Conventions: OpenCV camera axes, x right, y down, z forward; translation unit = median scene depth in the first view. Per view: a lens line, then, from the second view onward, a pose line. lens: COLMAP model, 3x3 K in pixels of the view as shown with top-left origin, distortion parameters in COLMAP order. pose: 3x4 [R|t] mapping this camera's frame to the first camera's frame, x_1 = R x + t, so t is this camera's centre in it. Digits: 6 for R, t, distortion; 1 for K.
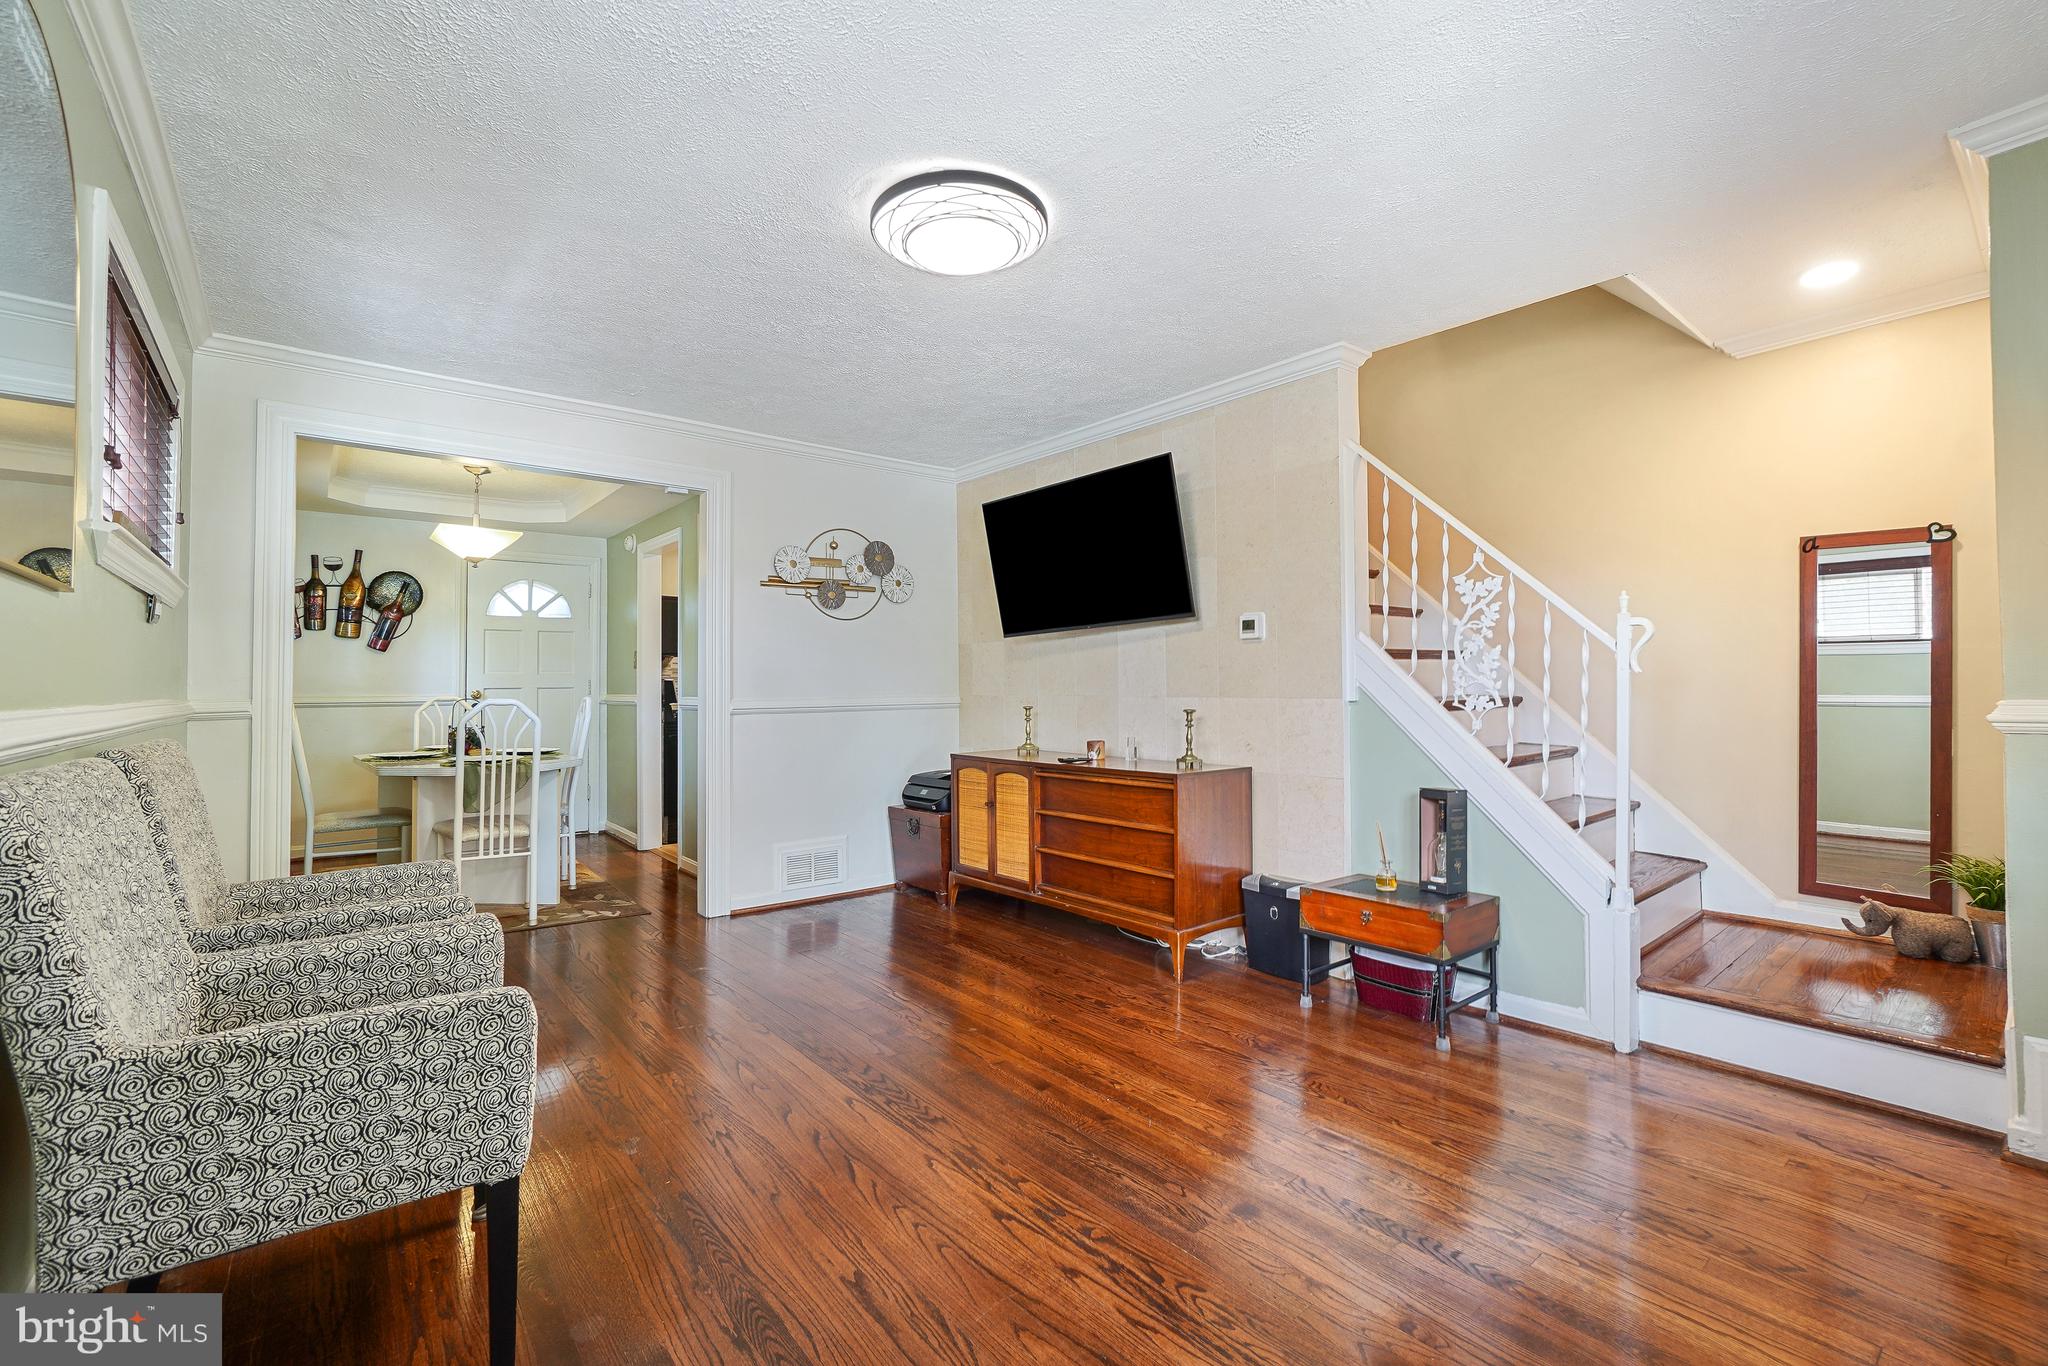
lens RADIAL K [[890.7, 0, 1025.0], [0, 890.7, 658.5], [0, 0, 1]] dist [-0.025433, -0.000034]
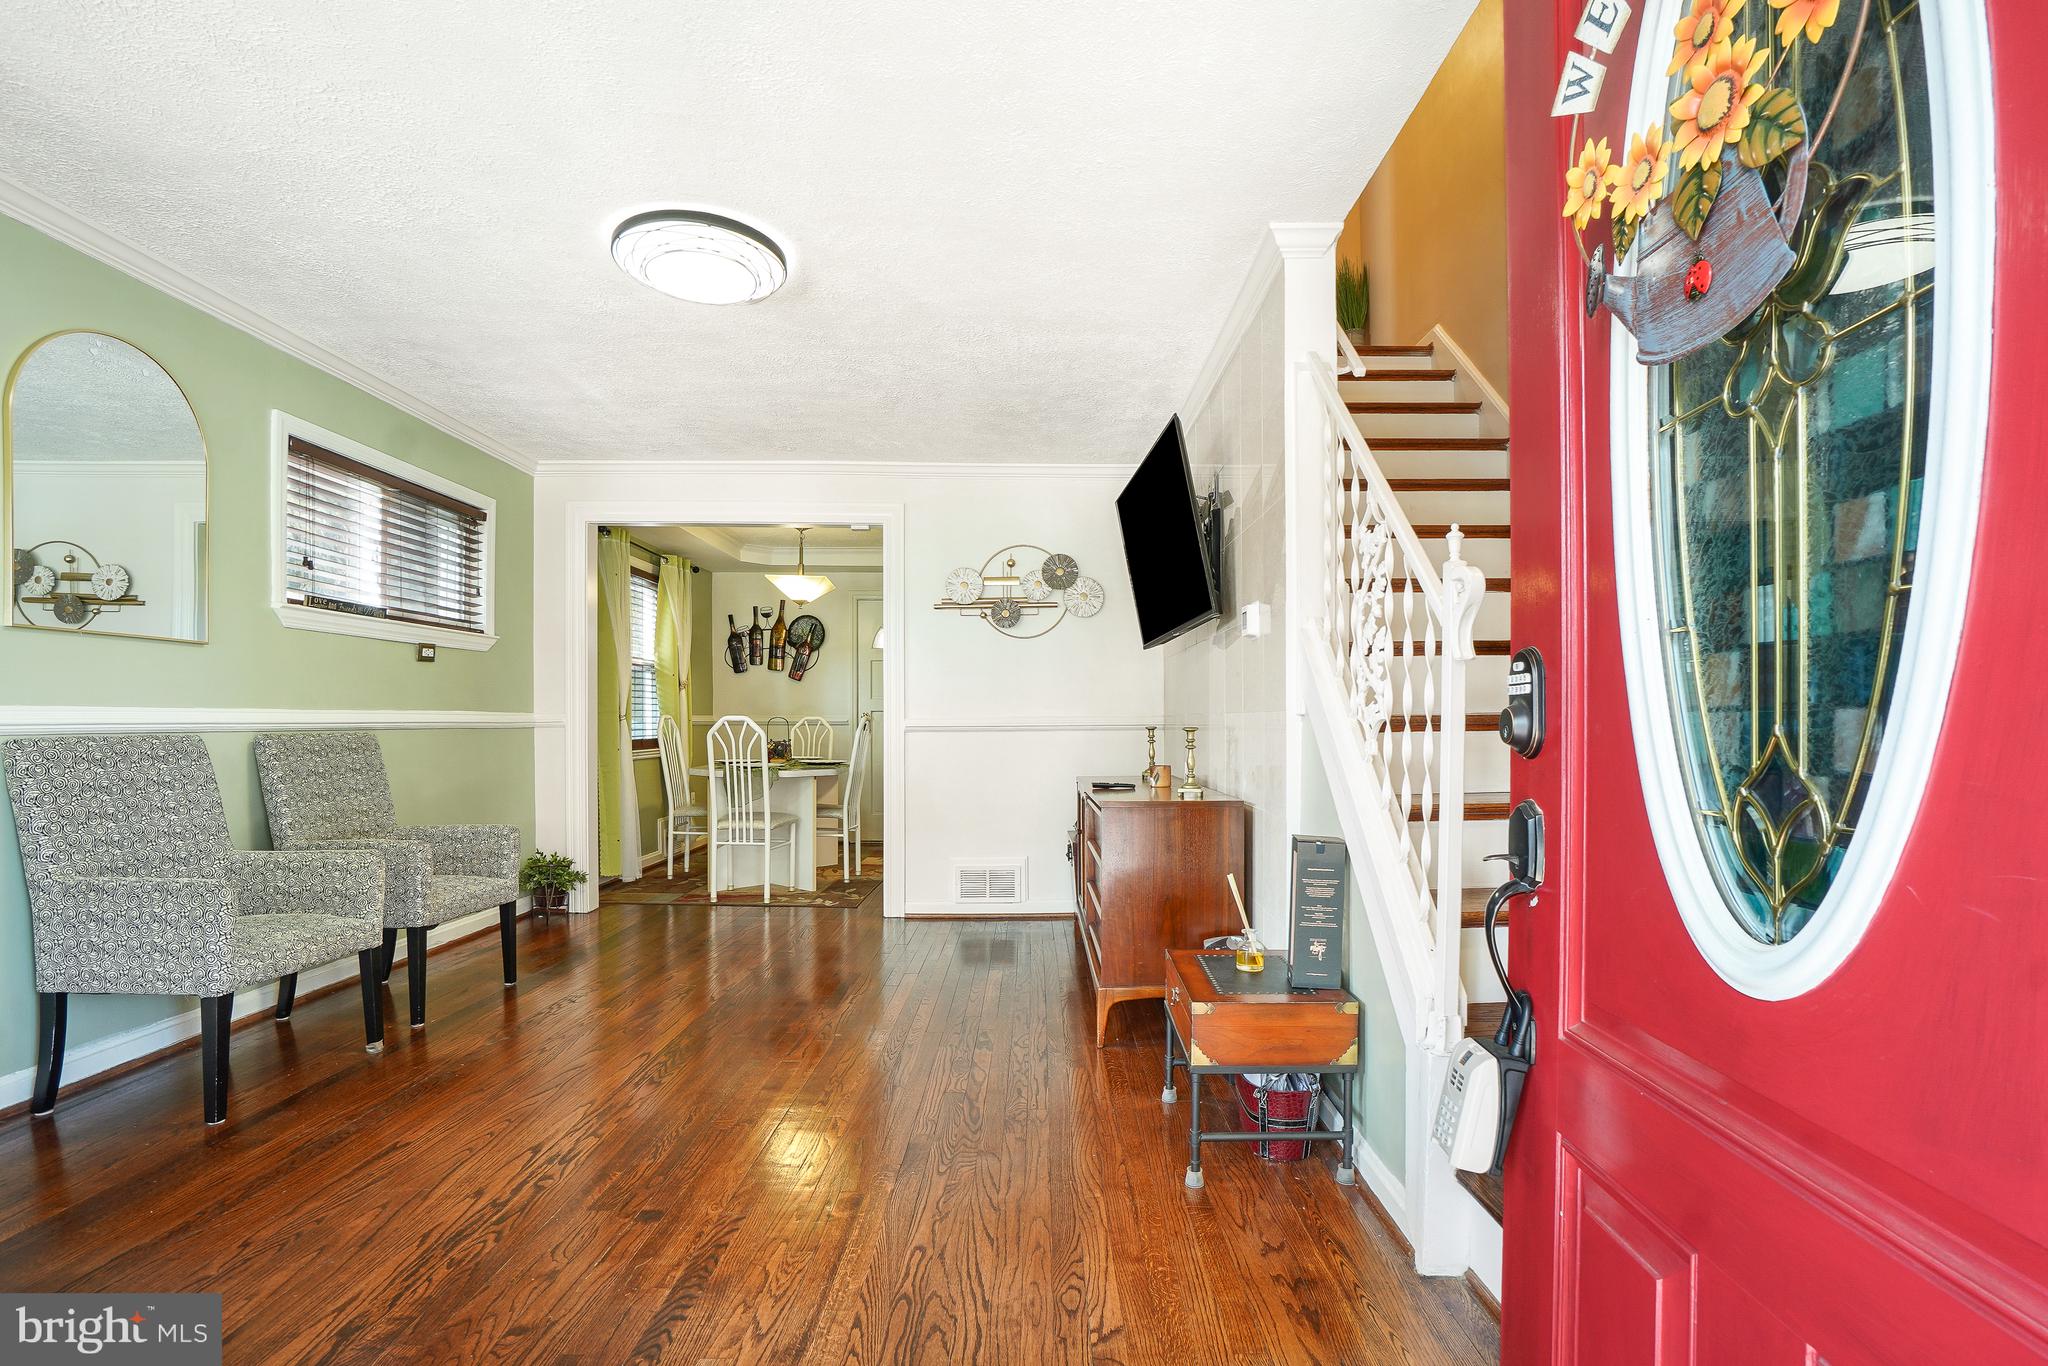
lens RADIAL K [[971.6, 0, 1030.0], [0, 971.6, 717.7], [0, 0, 1]] dist [-0.025537, 0.000347]
pose [[0.786085, 0.003945, -0.618106, 0.462138], [0.015923, 0.999519, 0.026630, 0.015859], [0.617913, -0.030776, 0.785644, 0.157600]]
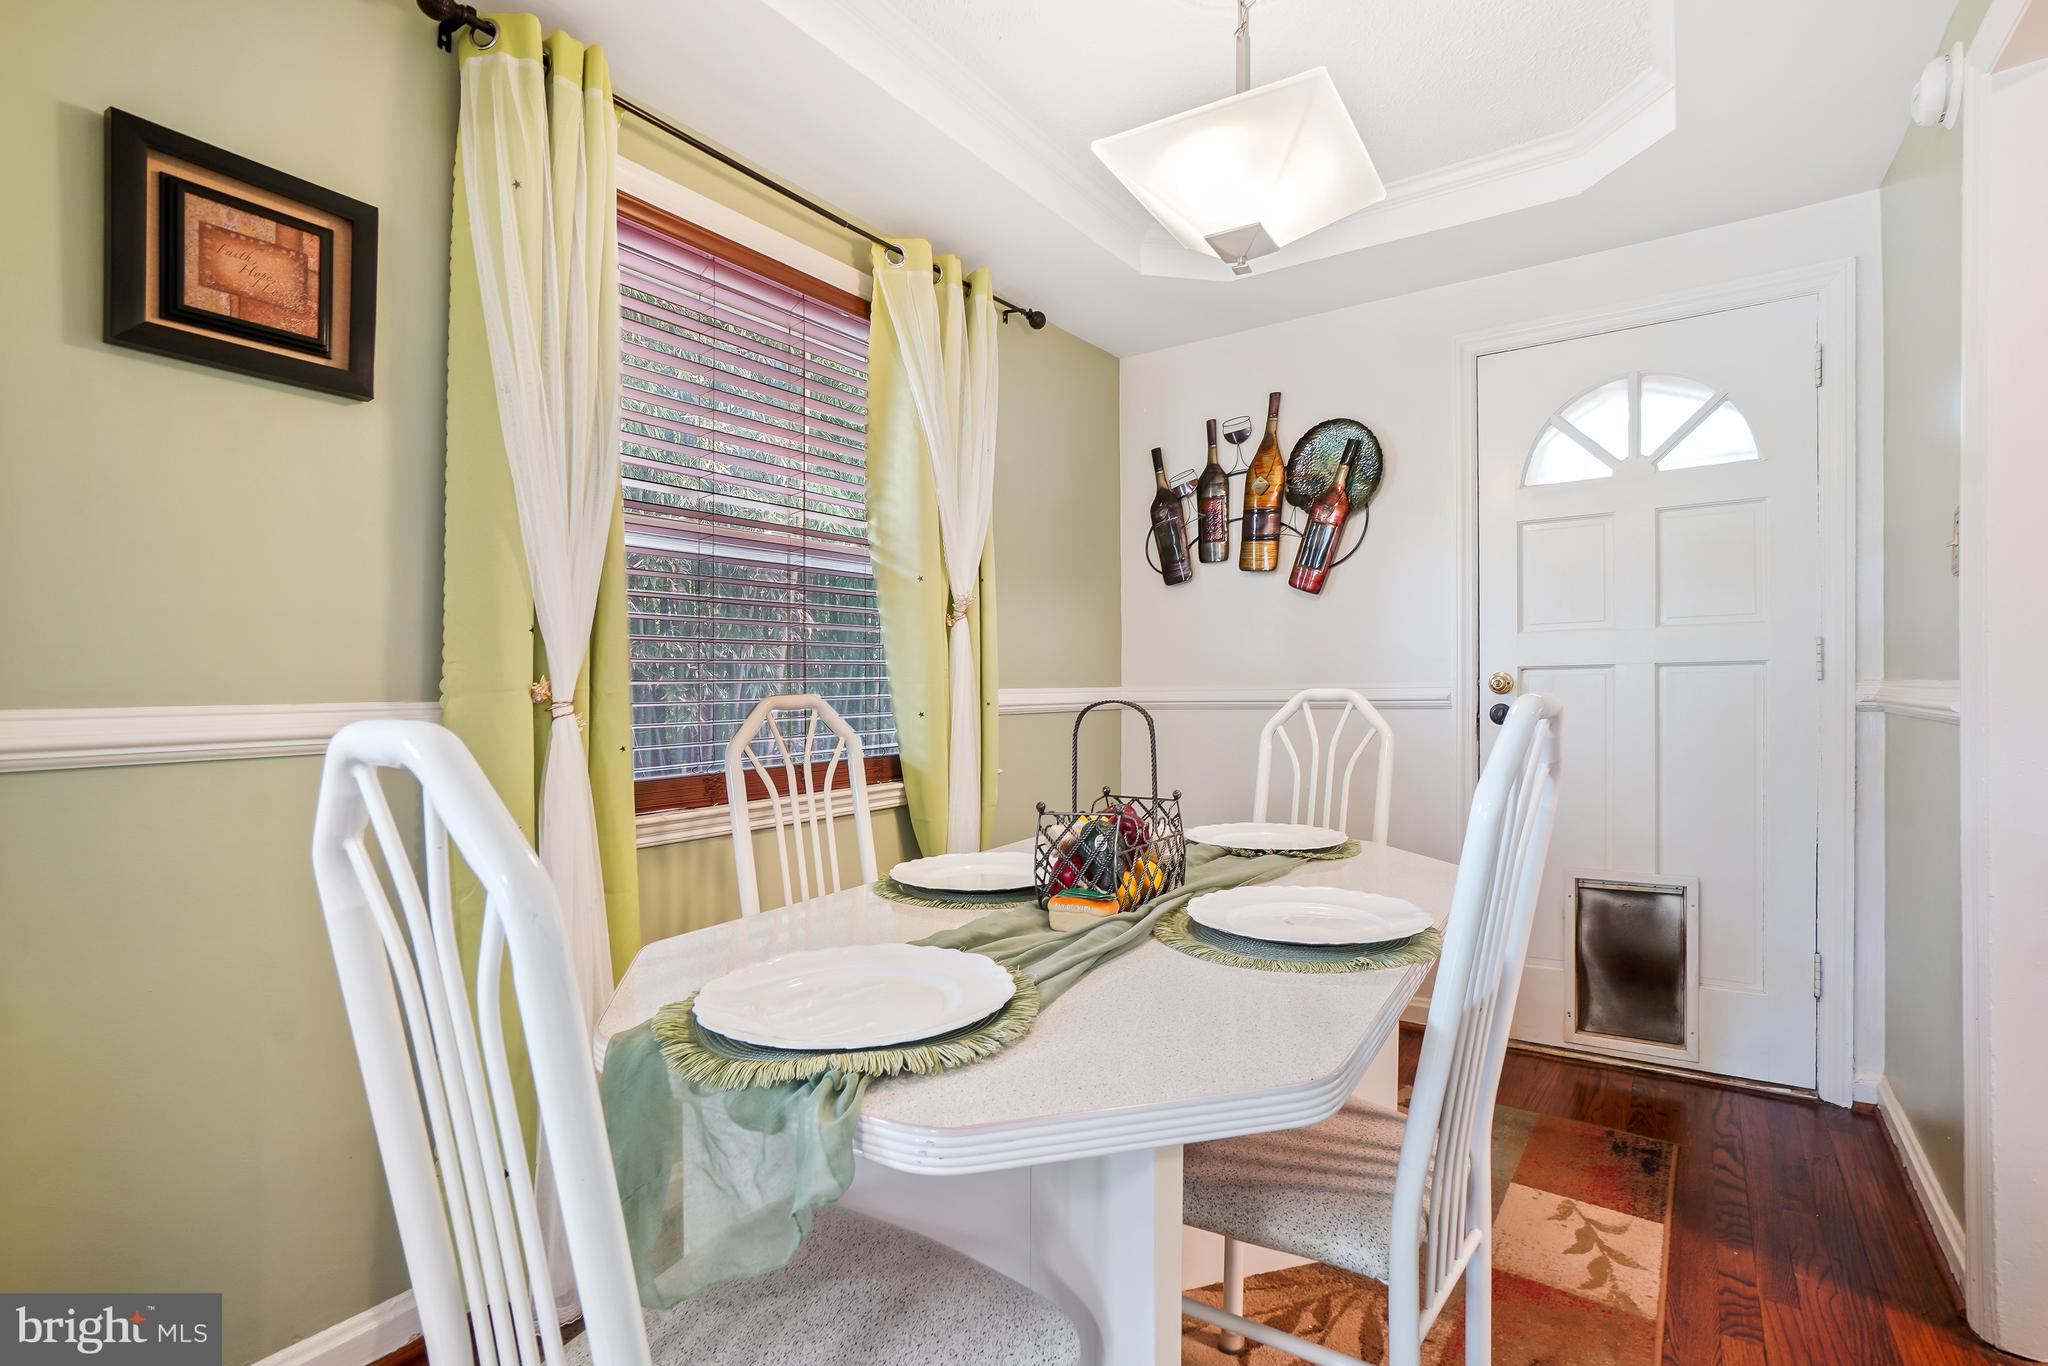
lens RADIAL K [[971.6, 0, 1030.0], [0, 971.6, 717.7], [0, 0, 1]] dist [-0.025537, 0.000347]
pose [[0.297226, 0.033948, -0.954204, -0.337642], [0.040810, 0.998003, 0.048218, 0.034785], [0.953935, -0.053273, 0.295247, 0.864635]]
